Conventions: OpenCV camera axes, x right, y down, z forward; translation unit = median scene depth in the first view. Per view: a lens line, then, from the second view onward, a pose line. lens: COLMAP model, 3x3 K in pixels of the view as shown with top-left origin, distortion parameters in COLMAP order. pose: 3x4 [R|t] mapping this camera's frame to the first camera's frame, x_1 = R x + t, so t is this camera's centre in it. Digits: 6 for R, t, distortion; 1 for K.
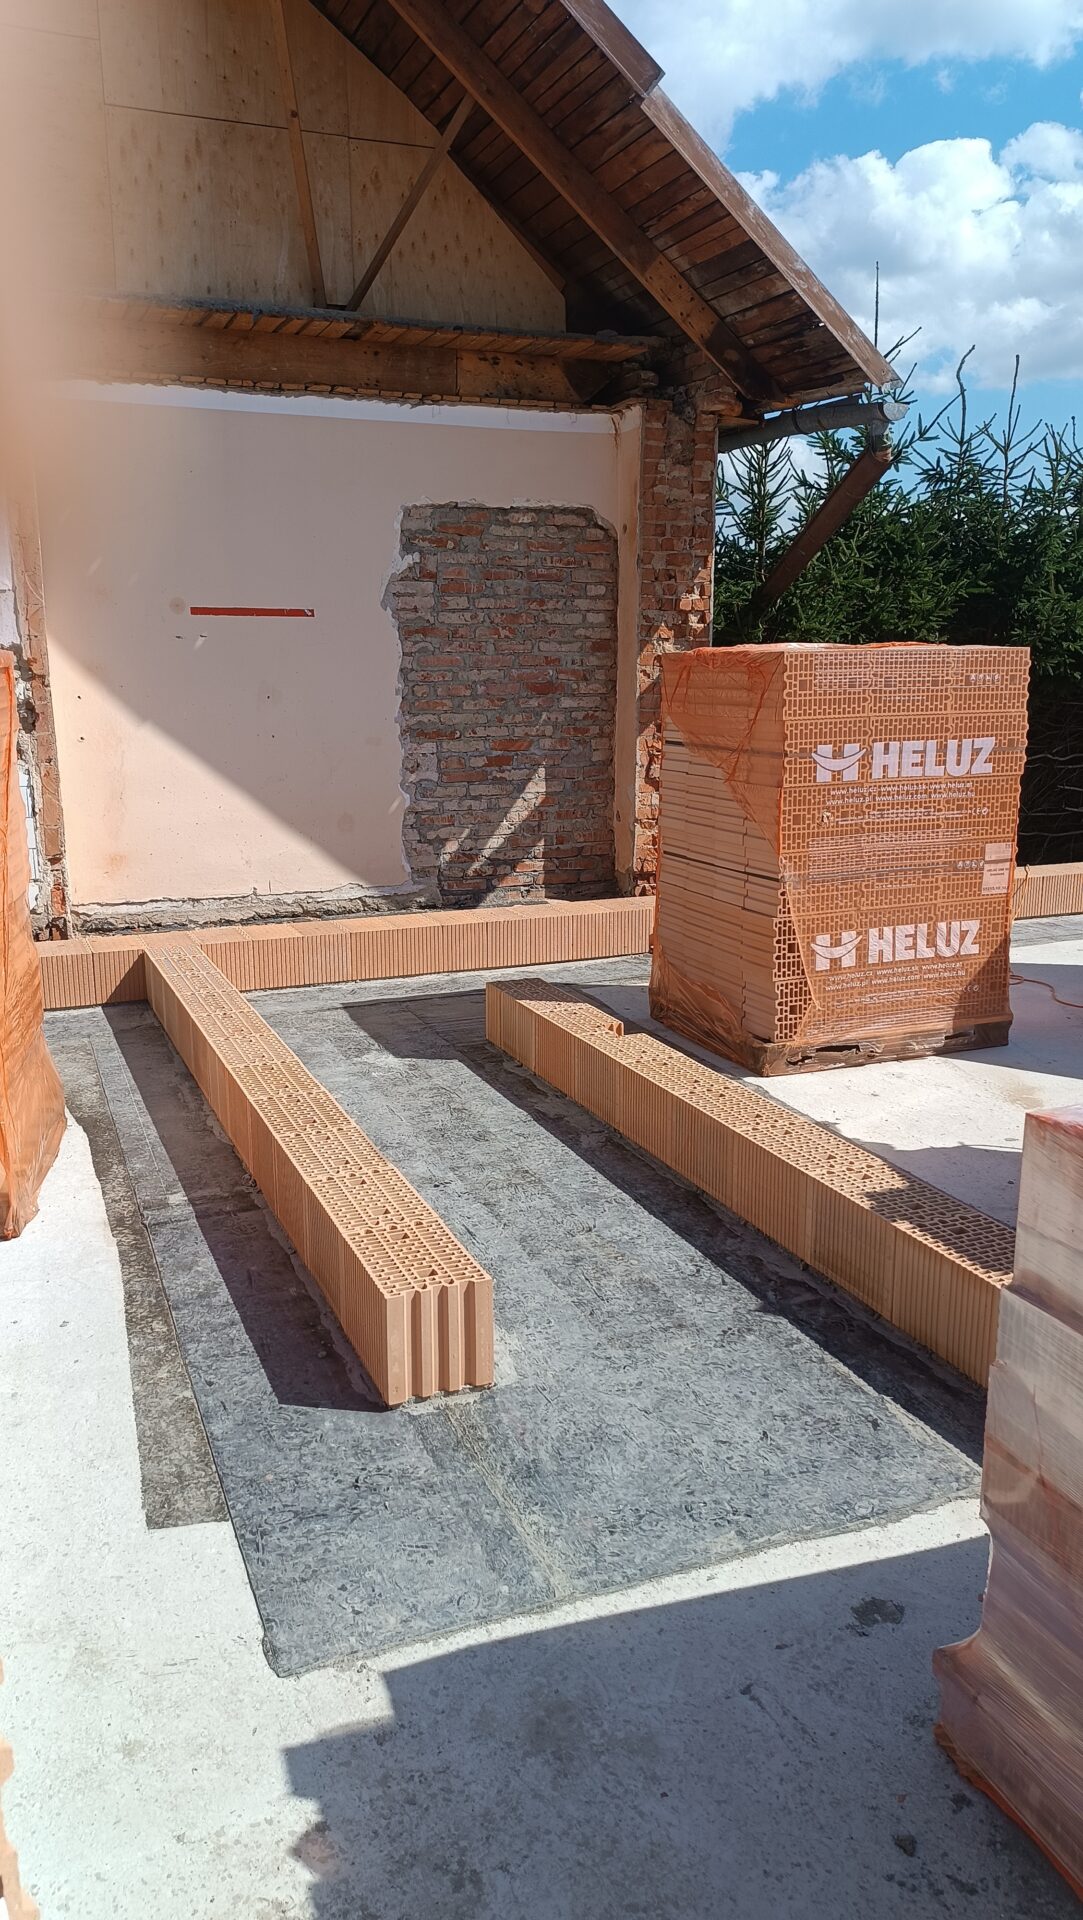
lens RADIAL K [[1387.1, 0, 544.3], [0, 1387.1, 1007.6], [0, 0, 1]] dist [0.012726, -0.021188]
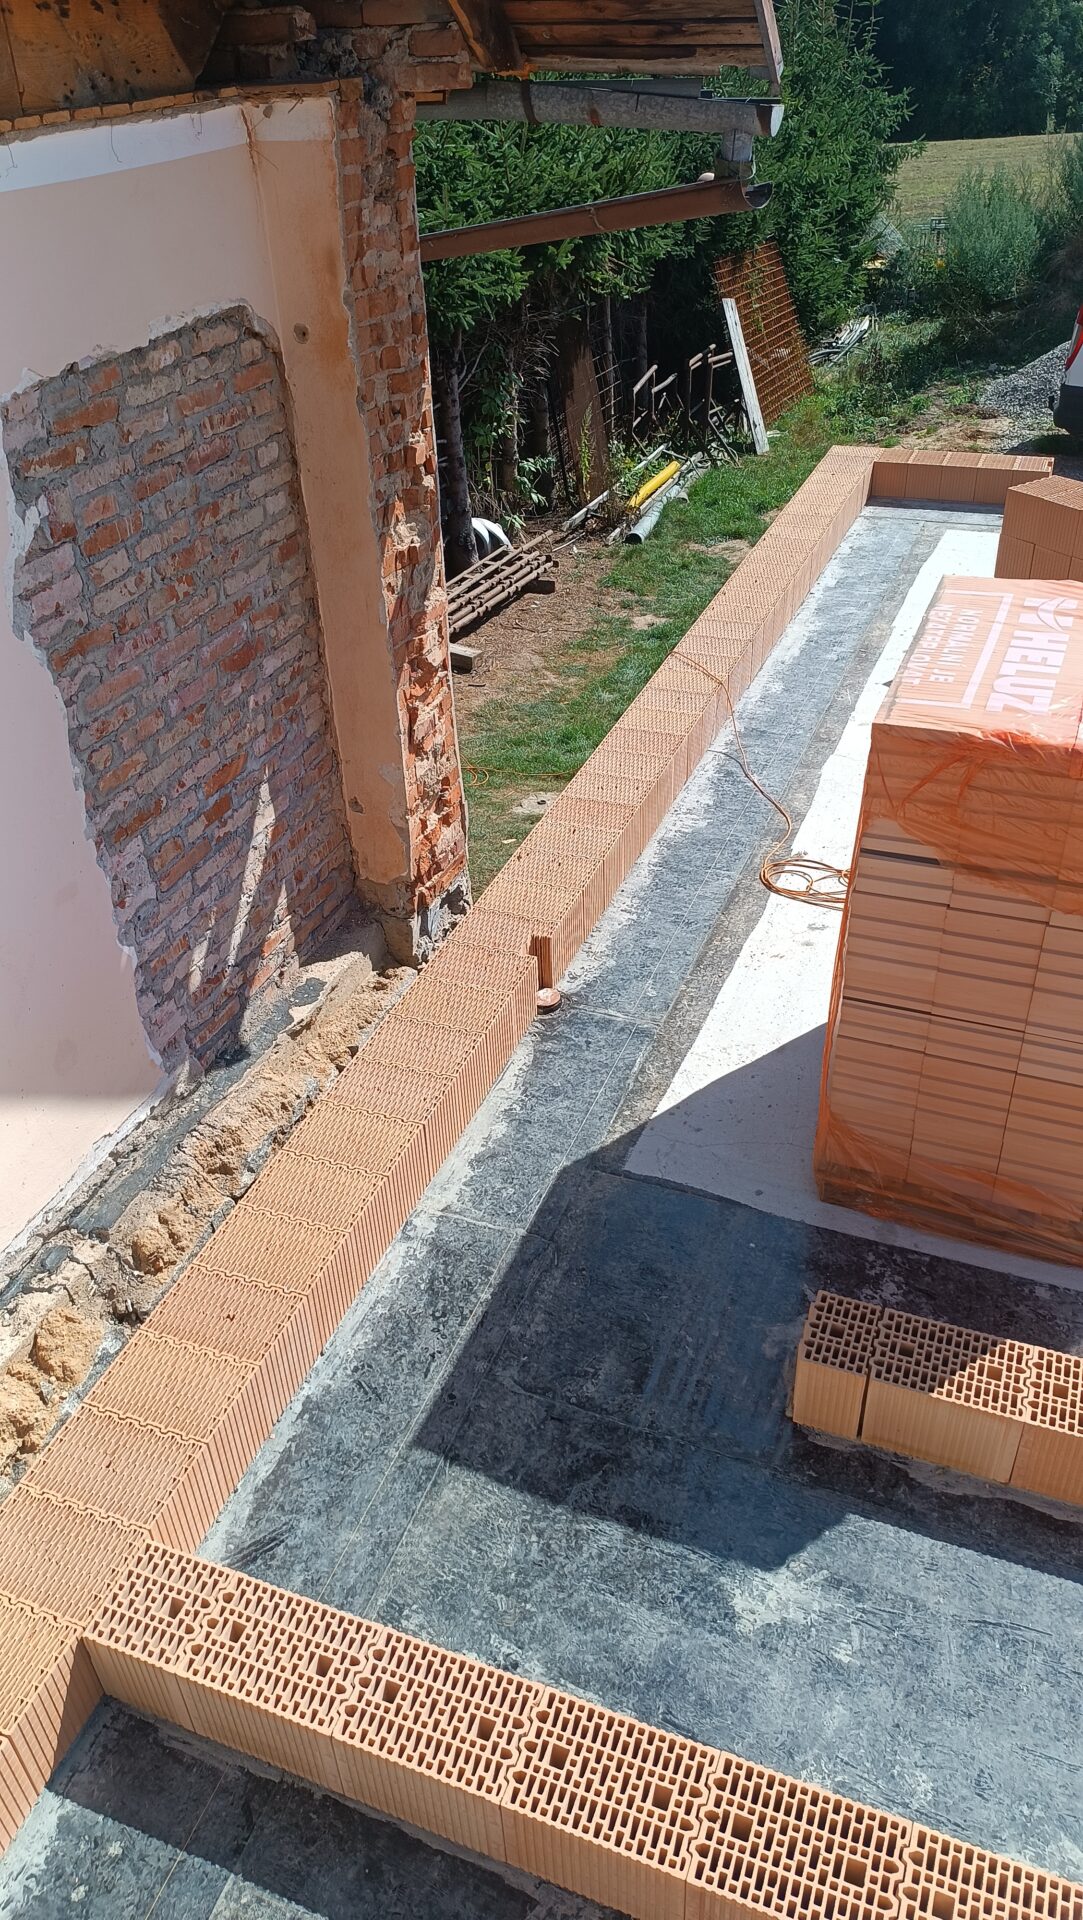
lens RADIAL K [[1387.1, 0, 545.2], [0, 1387.1, 958.1], [0, 0, 1]] dist [0.012726, -0.021188]
pose [[0.695540, -0.426211, 0.578419, -0.297537], [0.207290, 0.889856, 0.406432, -0.333509], [-0.687935, -0.162789, 0.707280, 0.519411]]
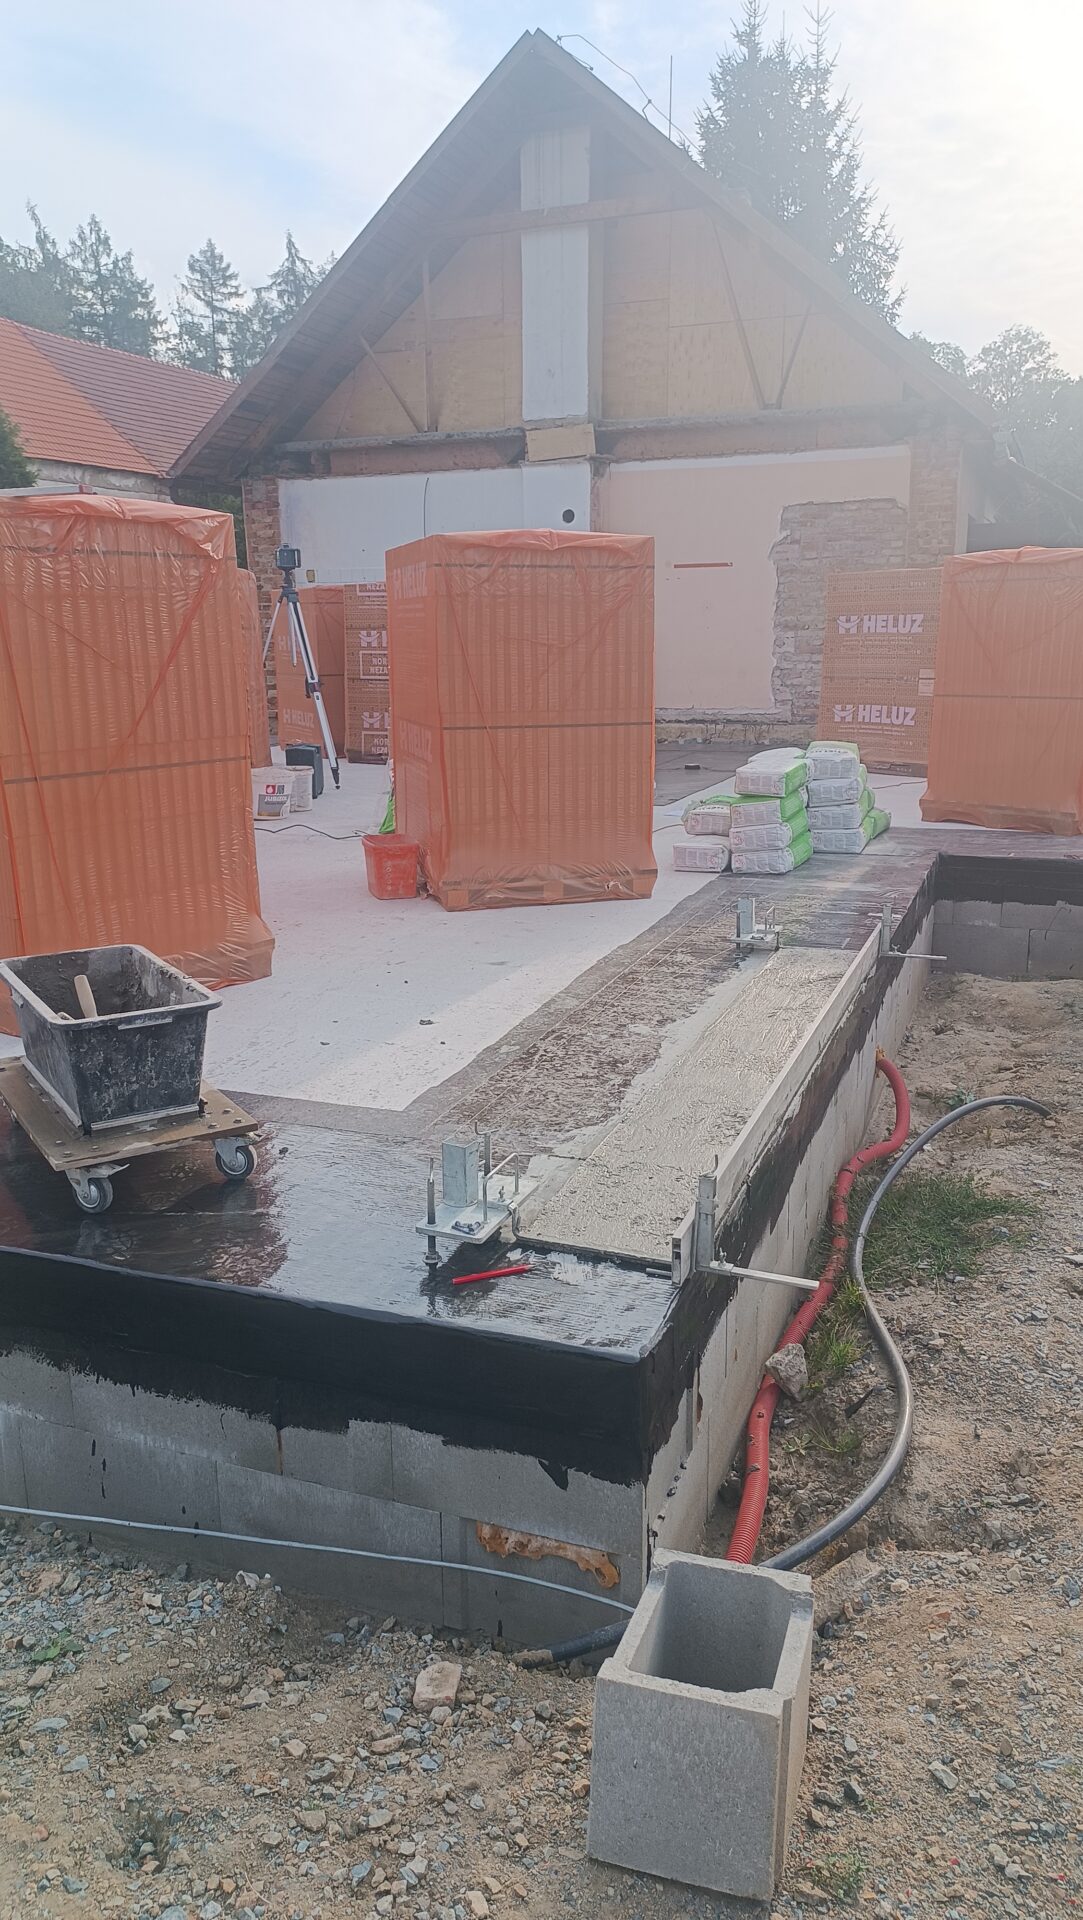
lens RADIAL K [[1387.1, 0, 525.3], [0, 1387.1, 956.4], [0, 0, 1]] dist [0.012726, -0.021188]
pose [[0.730725, 0.149494, -0.666102, 0.963443], [-0.158393, 0.986229, 0.047580, 0.206376], [0.664043, 0.070738, 0.744341, -0.587200]]
